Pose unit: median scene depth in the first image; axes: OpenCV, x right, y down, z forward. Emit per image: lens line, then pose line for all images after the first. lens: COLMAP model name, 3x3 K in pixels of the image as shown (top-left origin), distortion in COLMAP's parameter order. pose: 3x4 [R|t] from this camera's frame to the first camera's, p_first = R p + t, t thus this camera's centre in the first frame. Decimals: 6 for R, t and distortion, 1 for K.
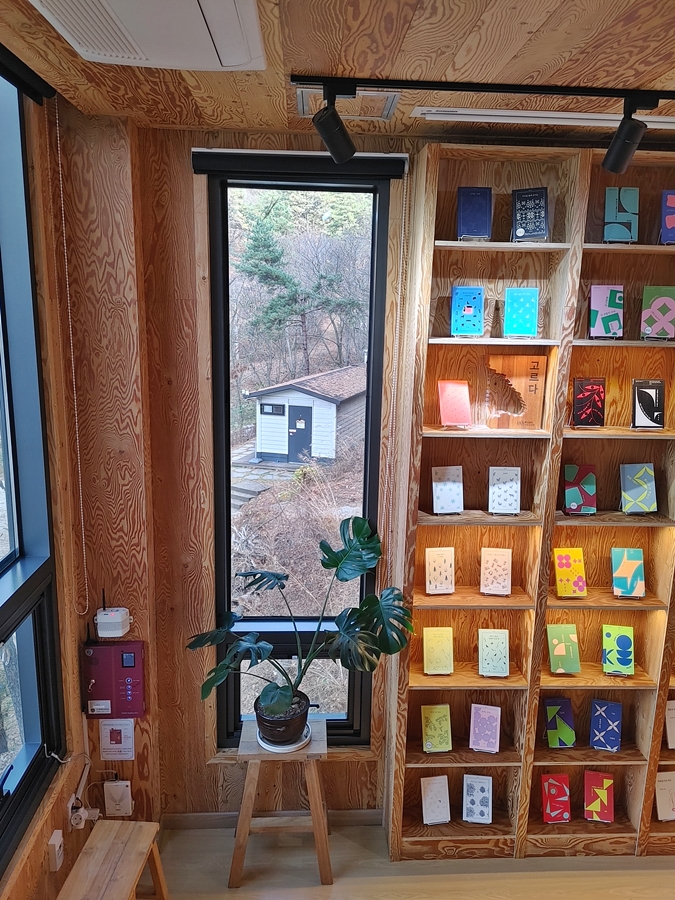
lens RADIAL K [[678.6, 0, 337.2], [0, 678.6, 449.1], [0, 0, 1]] dist [0.048239, -0.027968]
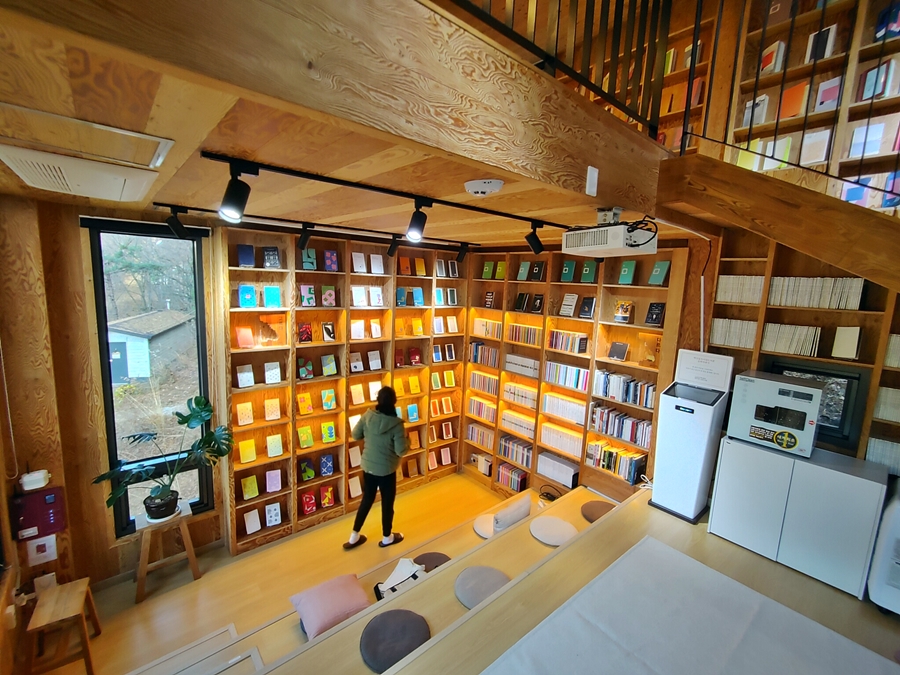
lens RADIAL K [[399.8, 0, 452.5], [0, 399.8, 338.7], [0, 0, 1]] dist [-0.000770, 0.000992]
pose [[0.787858, -0.078306, 0.610859, -0.086921], [0.101475, 0.994832, -0.003351, 0.011481], [-0.607440, 0.064627, 0.791733, -0.426388]]
